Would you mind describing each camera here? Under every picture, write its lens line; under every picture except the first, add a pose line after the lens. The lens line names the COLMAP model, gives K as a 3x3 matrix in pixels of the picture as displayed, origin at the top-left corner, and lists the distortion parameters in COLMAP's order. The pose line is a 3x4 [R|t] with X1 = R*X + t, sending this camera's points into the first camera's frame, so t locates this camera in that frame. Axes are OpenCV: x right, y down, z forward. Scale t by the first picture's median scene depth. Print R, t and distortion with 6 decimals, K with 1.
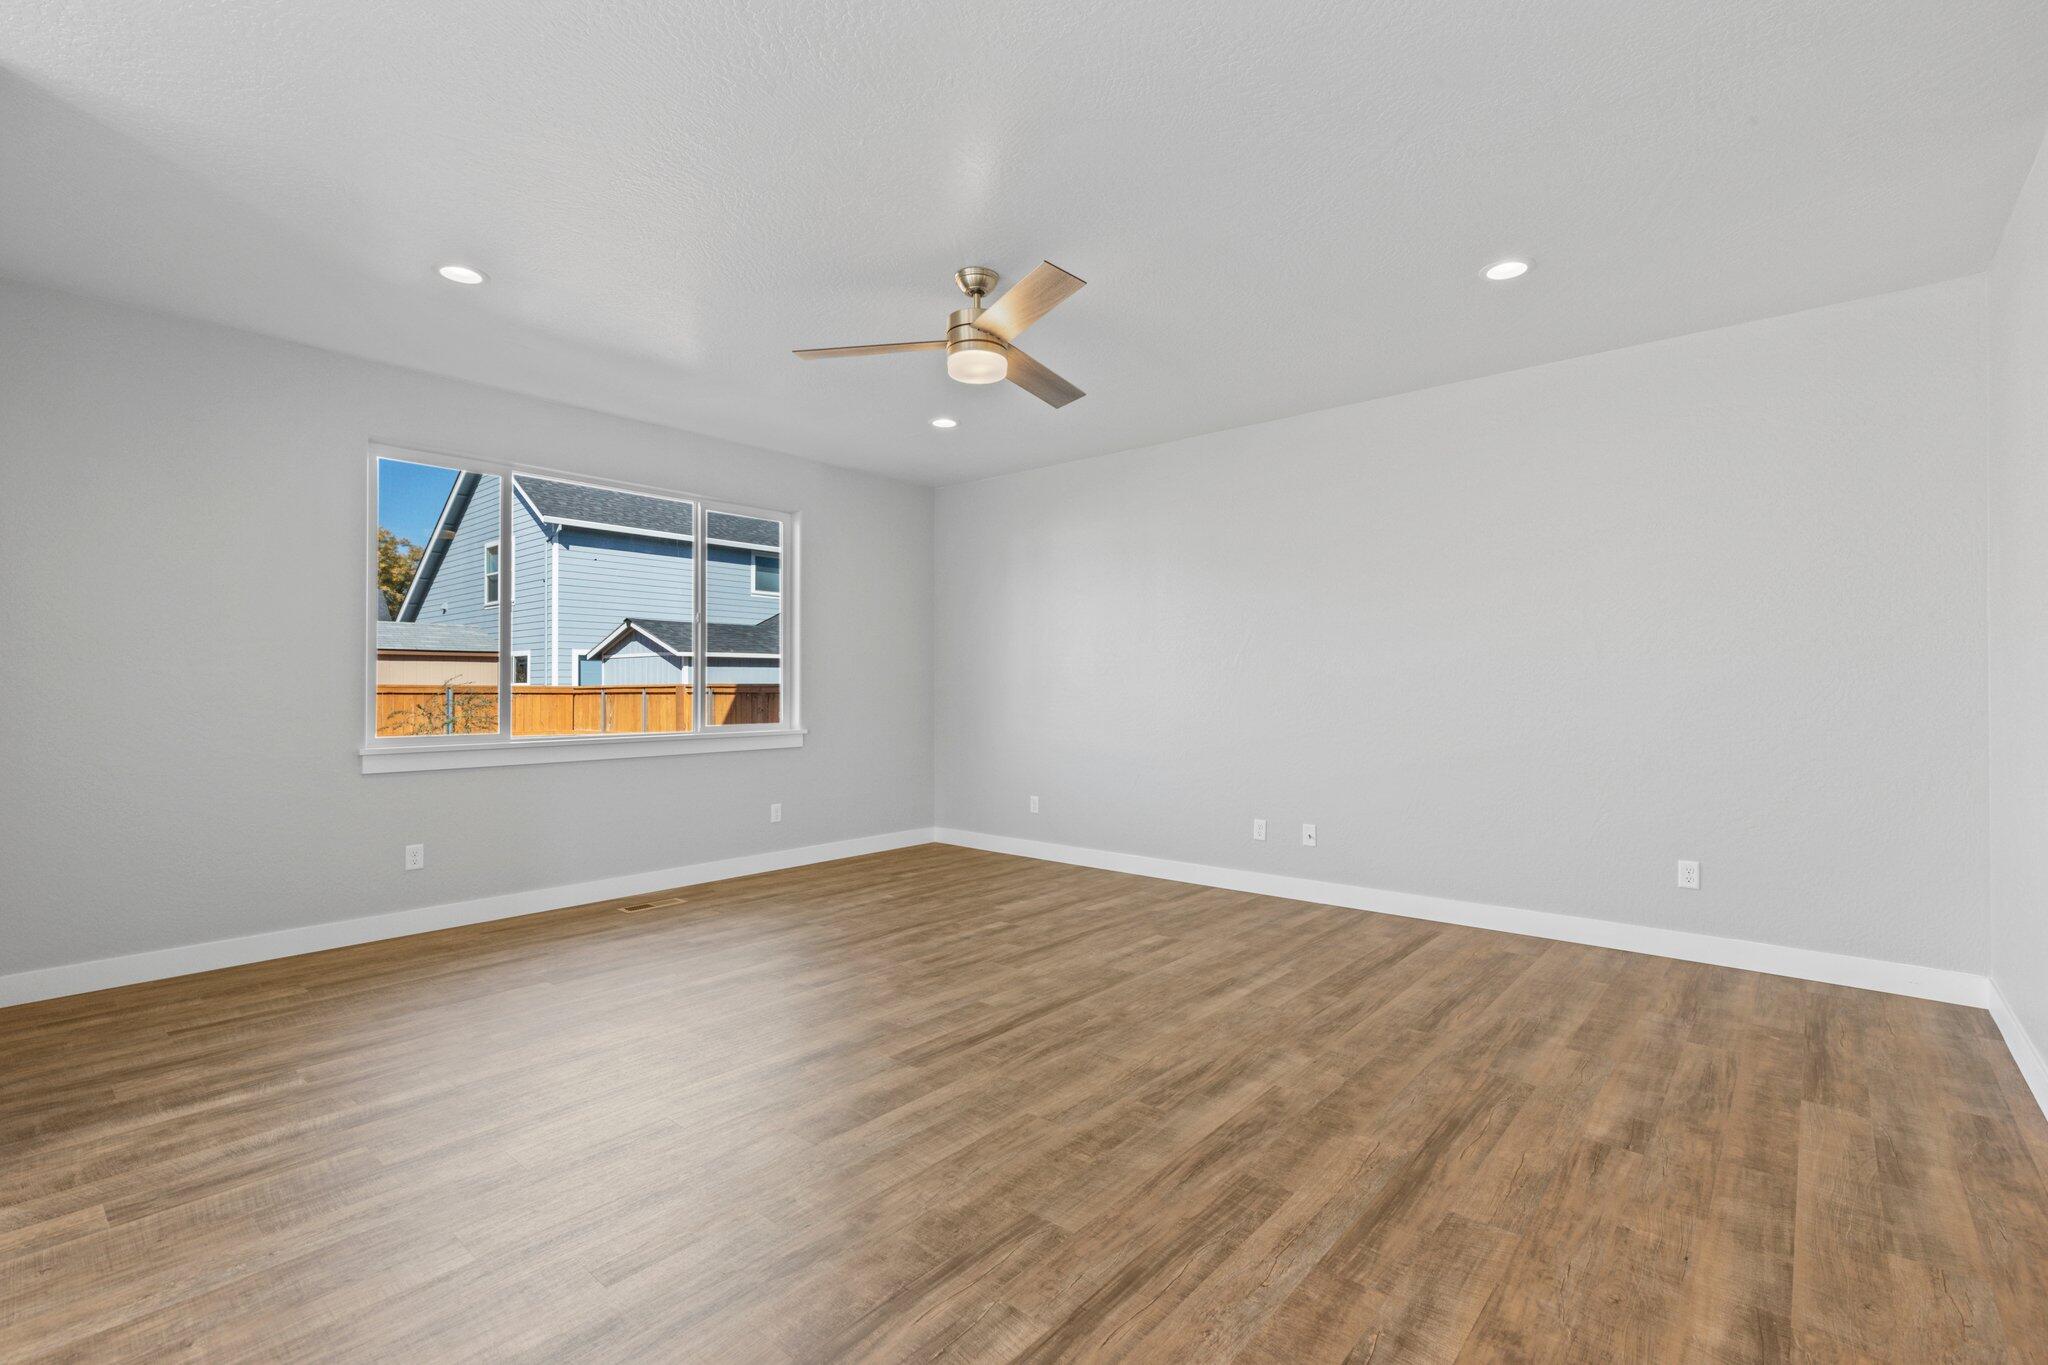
lens RADIAL K [[916.2, 0, 1041.4], [0, 916.2, 690.1], [0, 0, 1]] dist [0.006163, -0.000154]
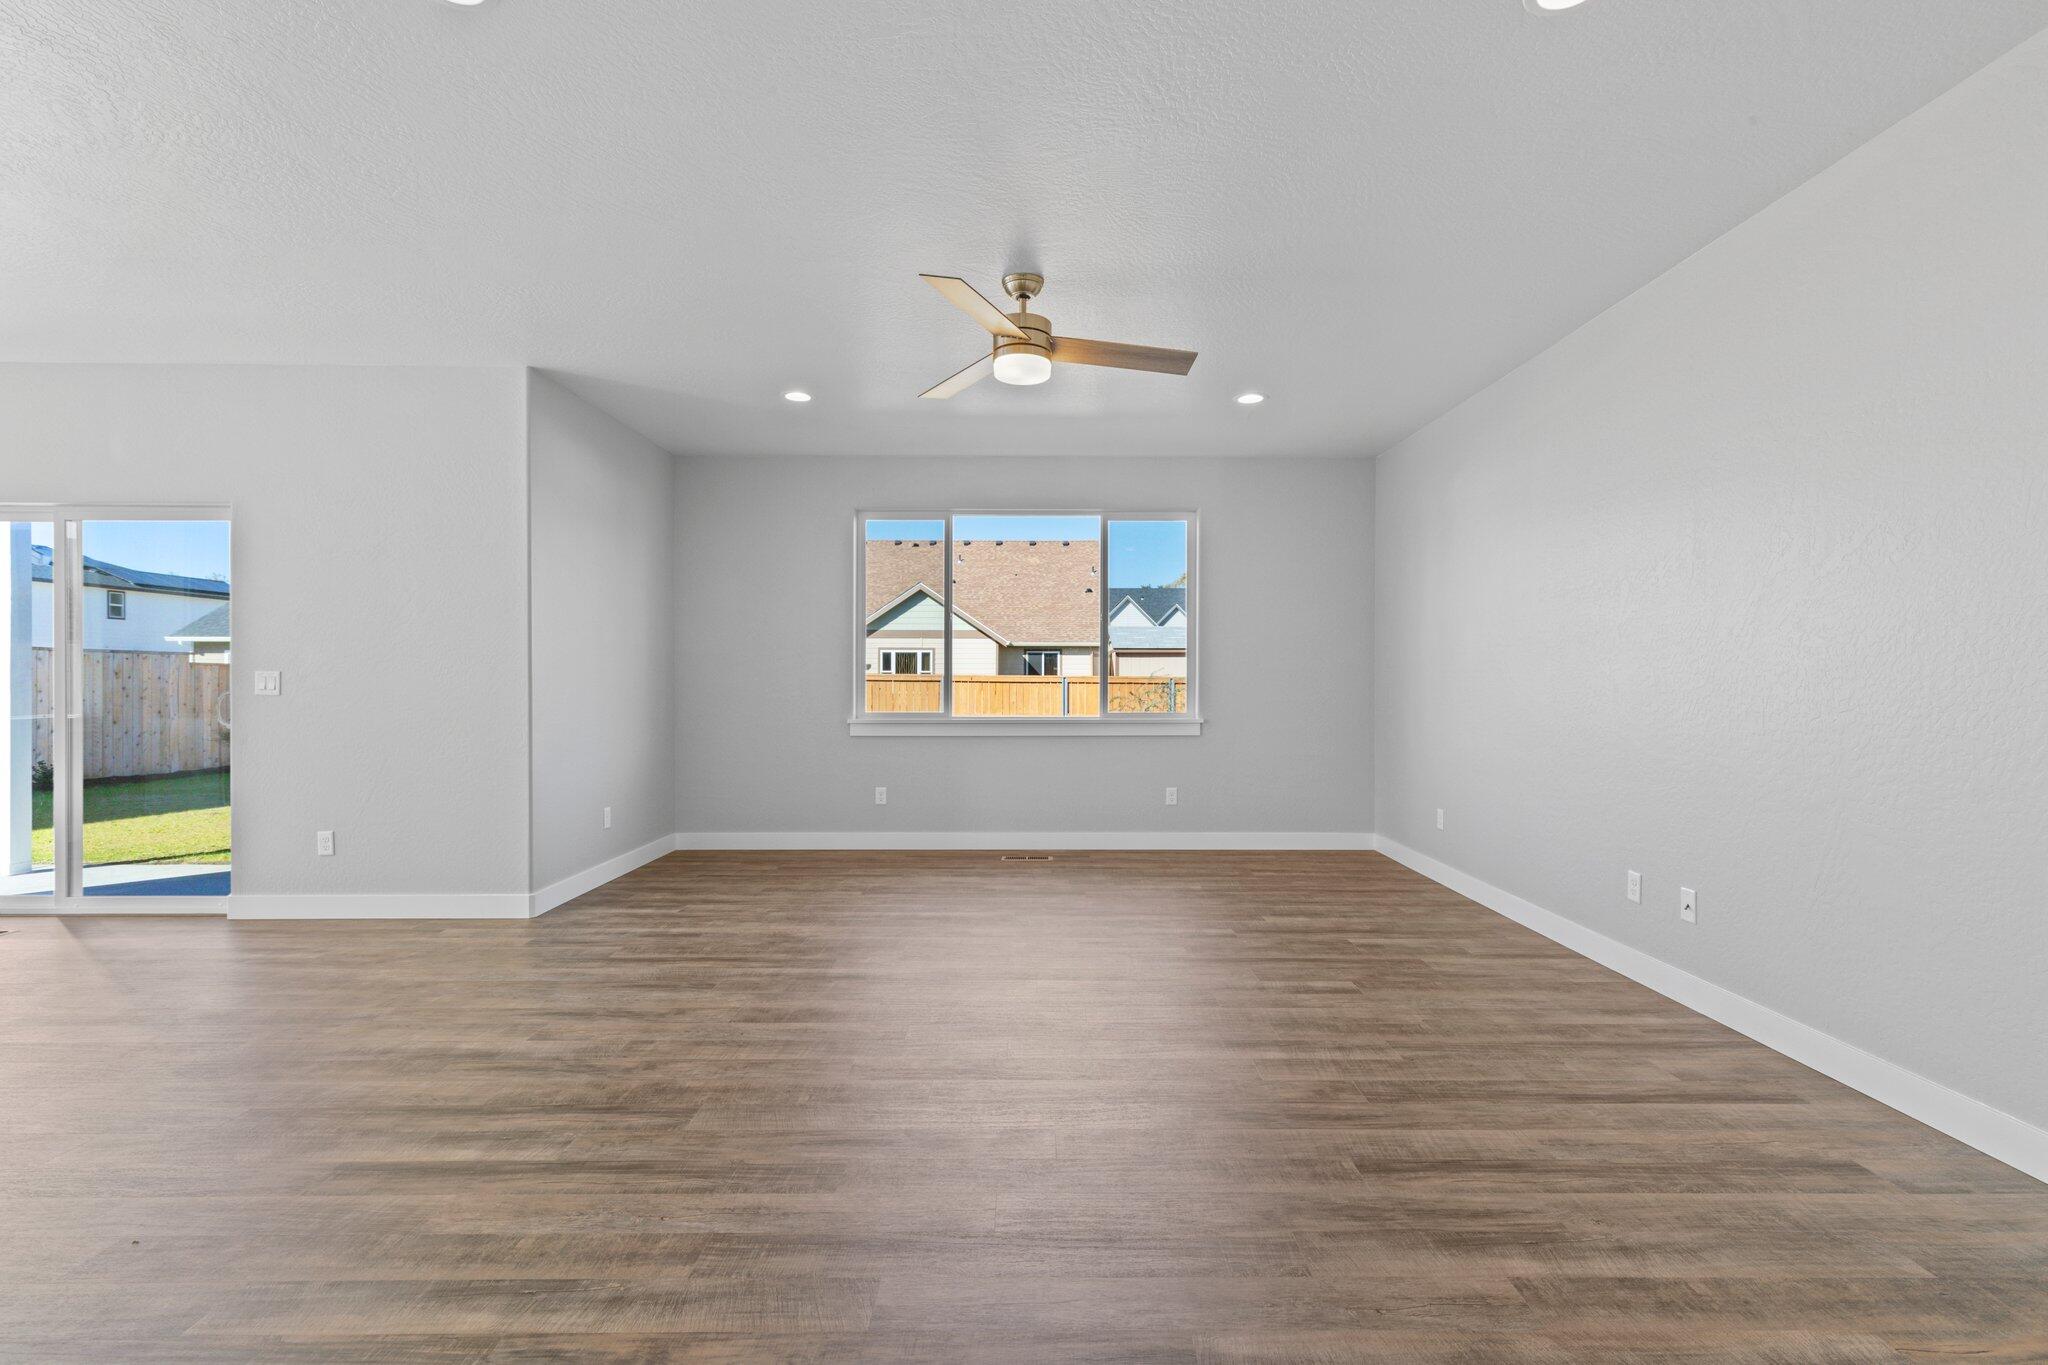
lens RADIAL K [[916.2, 0, 1041.8], [0, 916.2, 688.9], [0, 0, 1]] dist [0.006163, -0.000154]
pose [[0.653724, 0.010863, -0.756655, 0.832302], [-0.004996, 0.999937, 0.010040, -0.001179], [0.756717, -0.002783, 0.653737, 0.379990]]
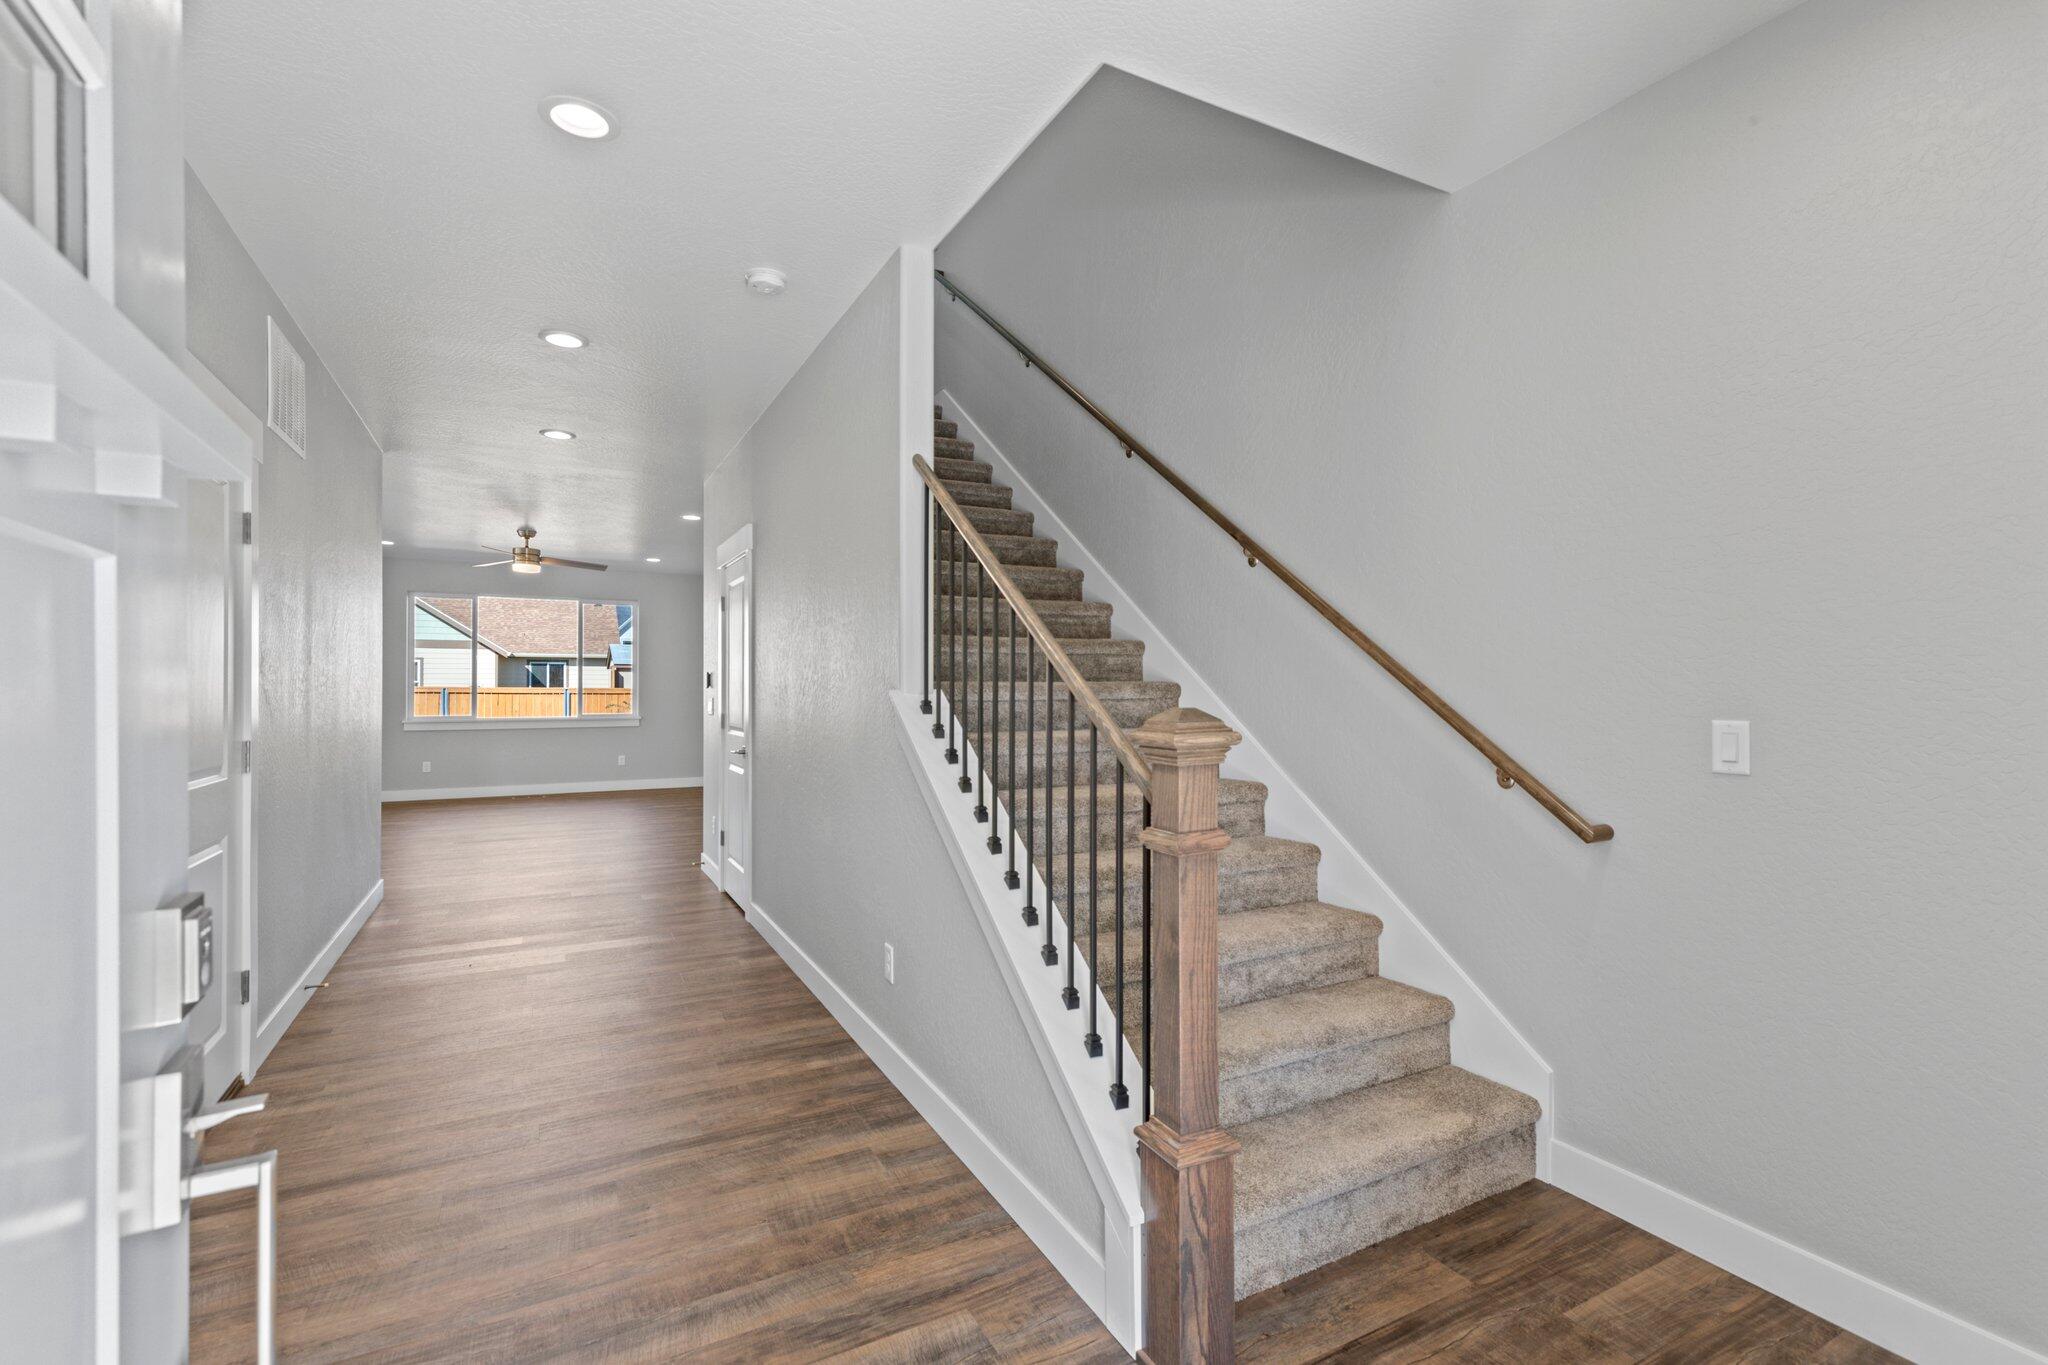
lens RADIAL K [[916.2, 0, 1028.7], [0, 916.2, 685.9], [0, 0, 1]] dist [0.006163, -0.000154]
pose [[0.929626, 0.002164, -0.368498, 2.478217], [-0.004497, 0.999975, -0.005473, -0.031975], [0.368477, 0.006745, 0.929613, -0.986303]]
